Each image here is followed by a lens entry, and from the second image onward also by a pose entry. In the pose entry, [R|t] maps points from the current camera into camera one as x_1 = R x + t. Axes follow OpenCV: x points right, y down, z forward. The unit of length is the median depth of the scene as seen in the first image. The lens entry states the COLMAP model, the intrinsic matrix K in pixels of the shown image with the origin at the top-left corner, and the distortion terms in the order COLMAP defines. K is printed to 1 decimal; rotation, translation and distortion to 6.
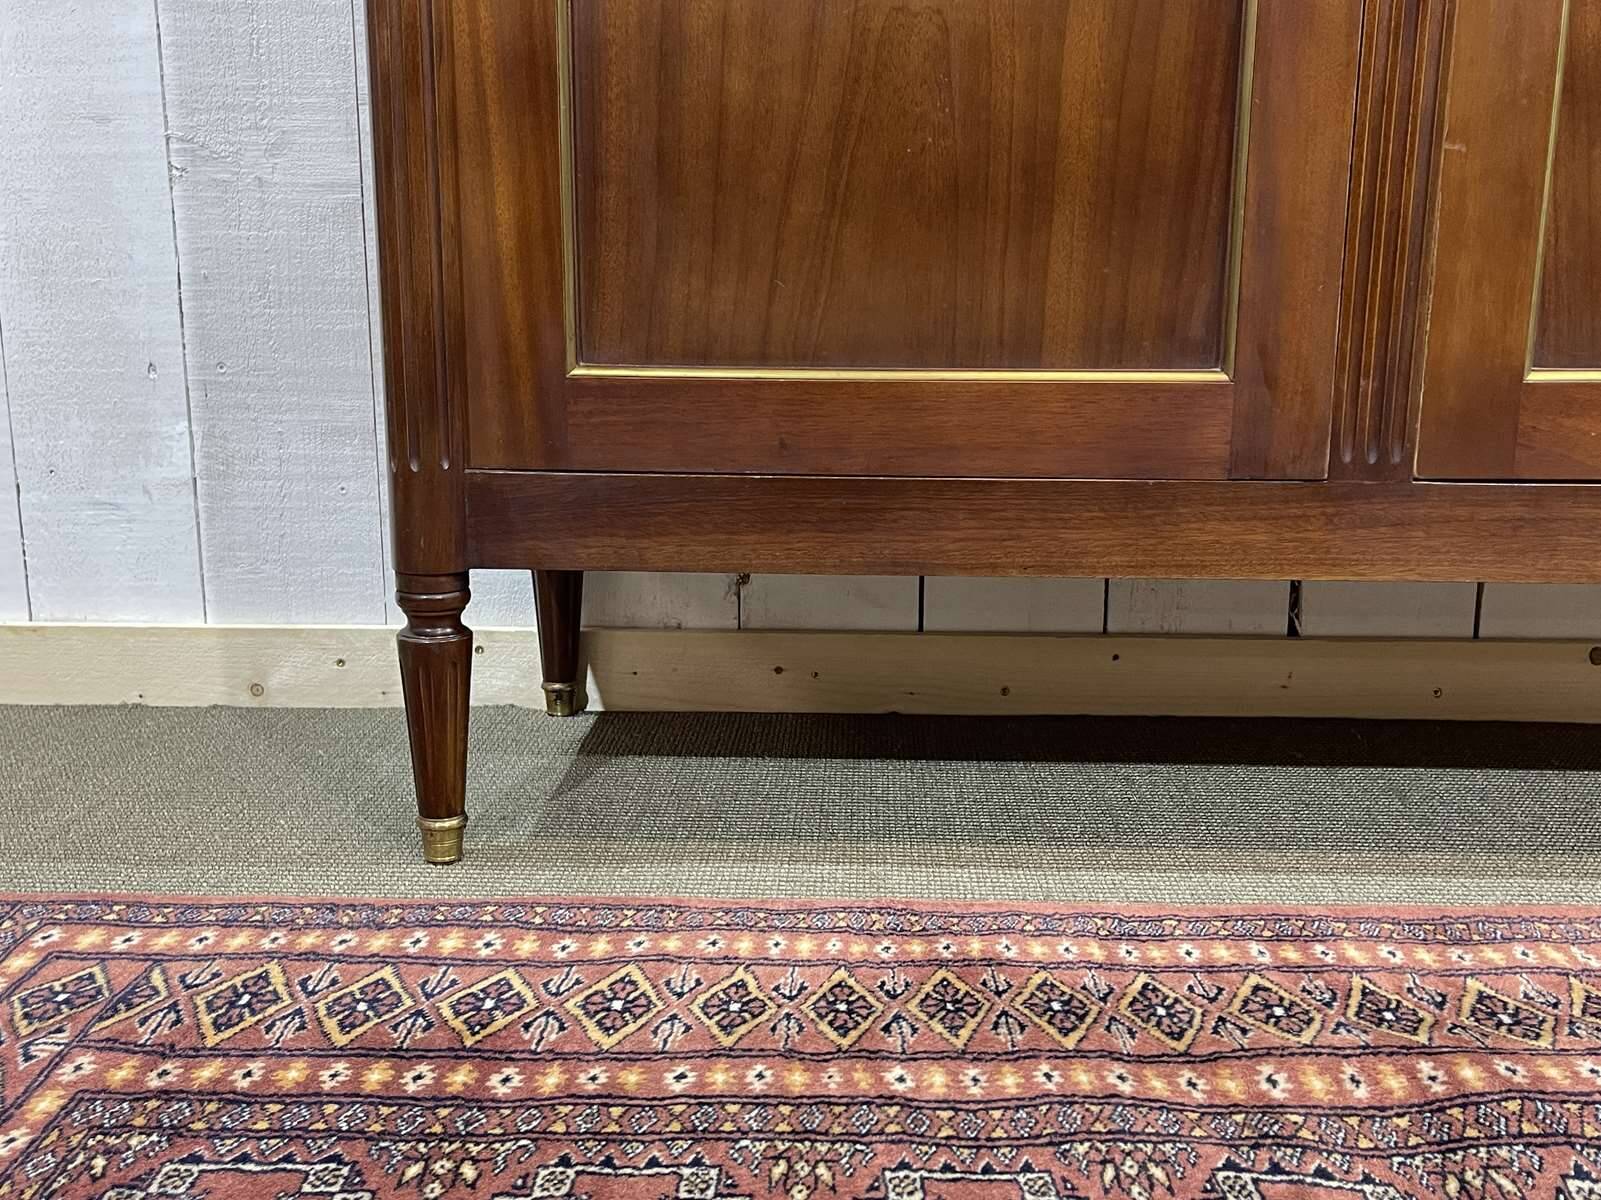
lens RADIAL K [[1590.4, 0, 796.1], [0, 1590.4, 593.6], [0, 0, 1]] dist [0.027821, 0.000000]
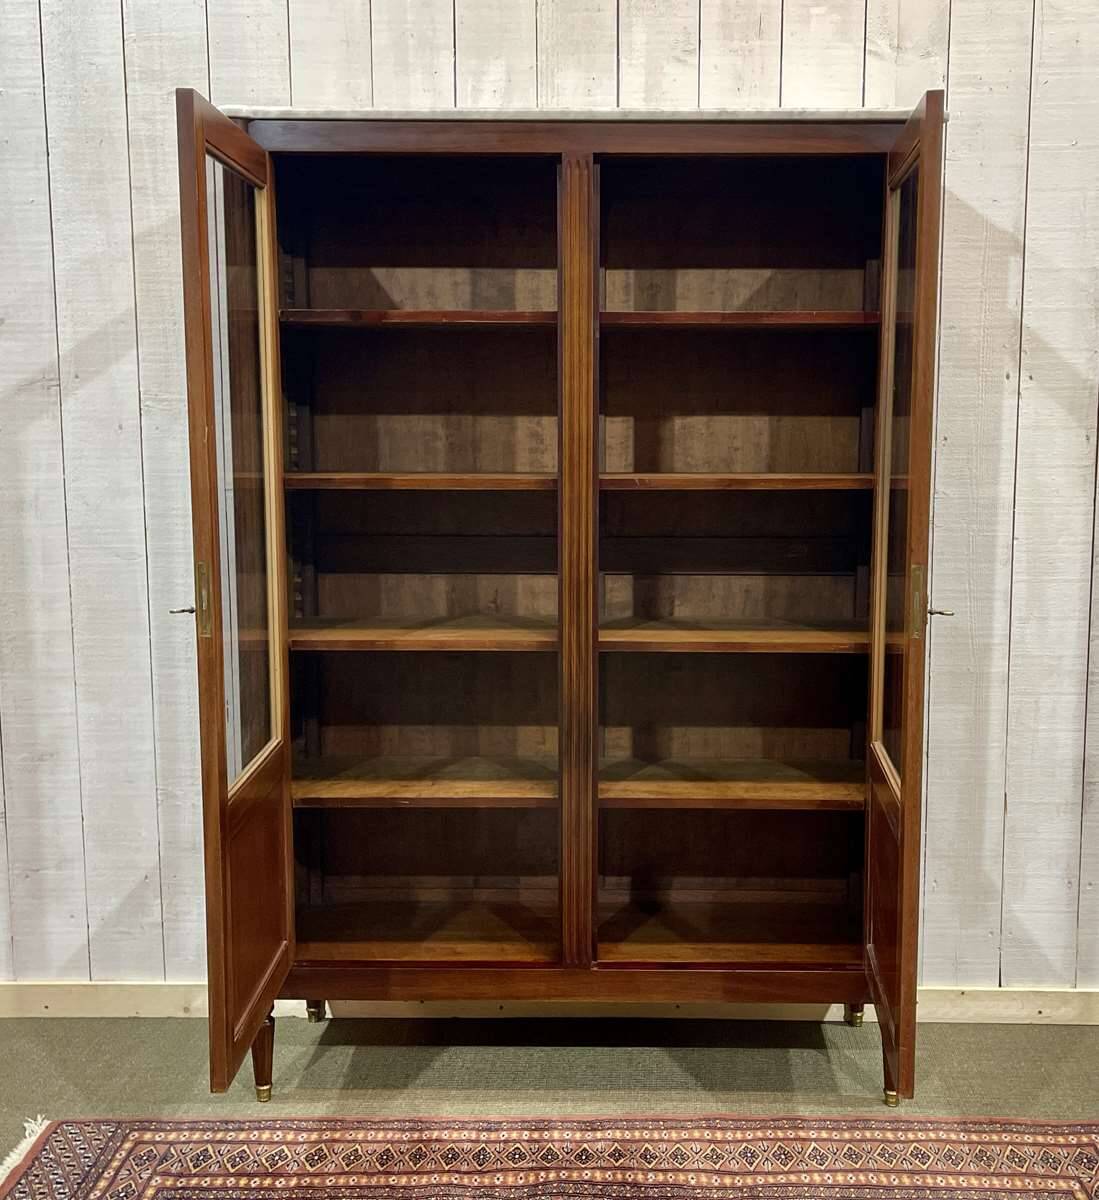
lens RADIAL K [[1458.9, 0, 619.6], [0, 1458.9, 590.1], [0, 0, 1]] dist [0.033398, 0.000000]
pose [[0.999856, -0.006837, 0.015529, 0.450512], [0.007993, 0.997099, -0.075690, -0.640490], [-0.014966, 0.075803, 0.997010, -2.008184]]
